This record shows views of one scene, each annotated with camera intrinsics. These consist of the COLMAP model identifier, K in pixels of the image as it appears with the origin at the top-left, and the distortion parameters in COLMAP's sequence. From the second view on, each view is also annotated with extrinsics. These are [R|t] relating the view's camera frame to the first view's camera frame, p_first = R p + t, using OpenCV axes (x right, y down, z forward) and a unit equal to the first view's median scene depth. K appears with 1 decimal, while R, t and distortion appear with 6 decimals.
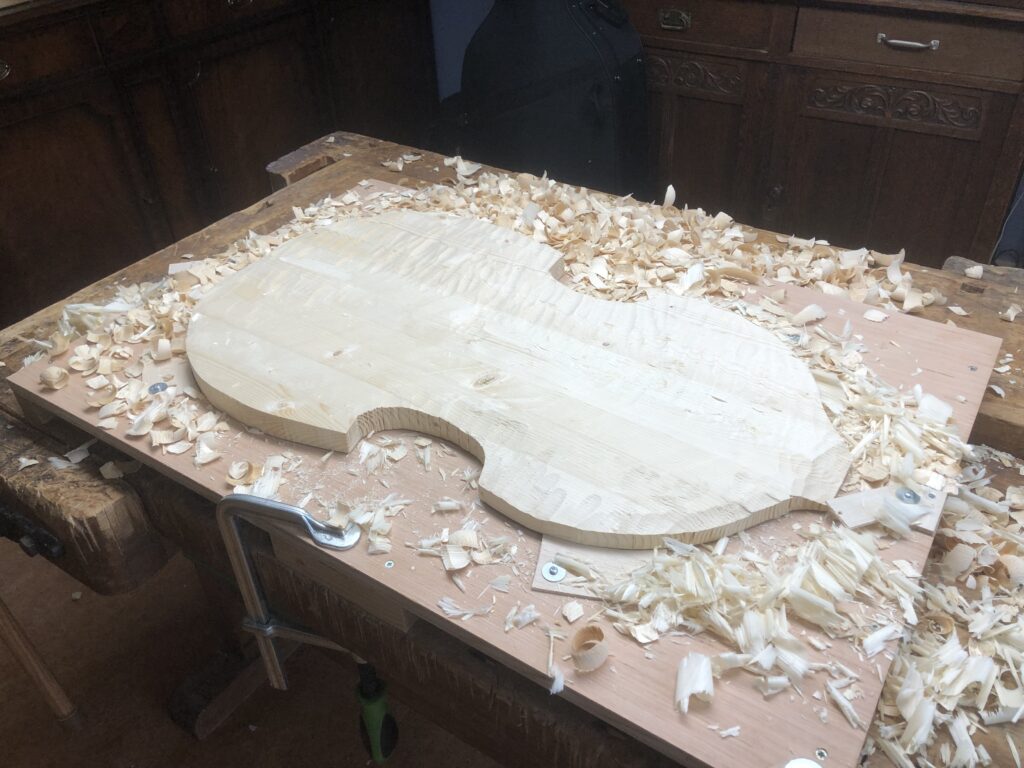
lens RADIAL K [[833.7, 0, 515.2], [0, 833.7, 381.1], [0, 0, 1]] dist [0.073248, -0.094148]
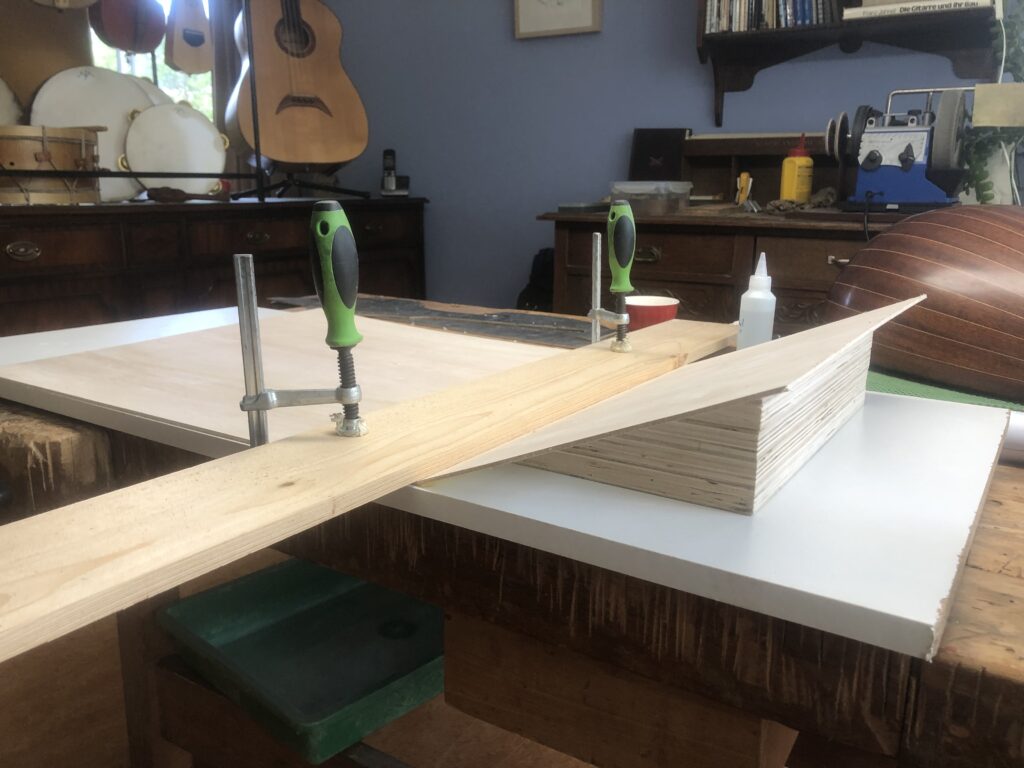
lens RADIAL K [[840.4, 0, 510.2], [0, 840.4, 381.7], [0, 0, 1]] dist [0.014233, 0.005026]
pose [[0.999086, 0.035774, 0.023408, -0.014504], [-0.023523, 0.917201, -0.397731, 0.200171], [-0.035699, 0.396816, 0.917204, 0.051583]]
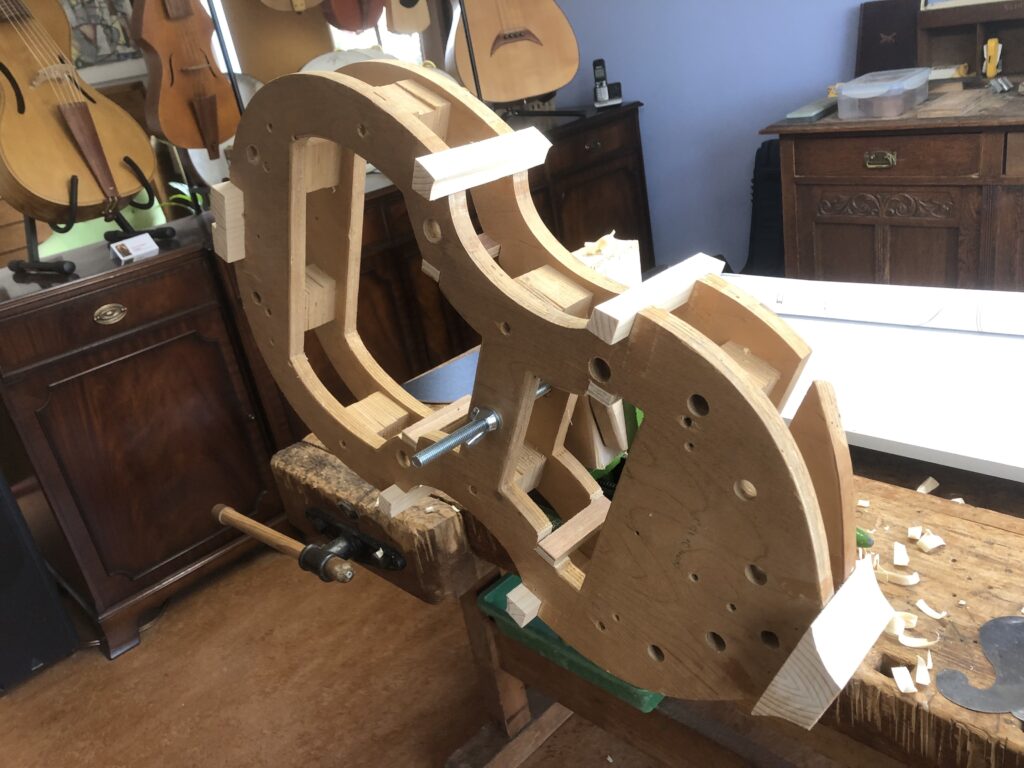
lens RADIAL K [[832.1, 0, 513.8], [0, 832.1, 379.9], [0, 0, 1]] dist [0.085311, -0.116729]
pose [[0.971211, -0.043656, -0.234187, -0.031882], [-0.006203, 0.978097, -0.208055, 0.089113], [0.238141, 0.203518, 0.949668, -0.097746]]
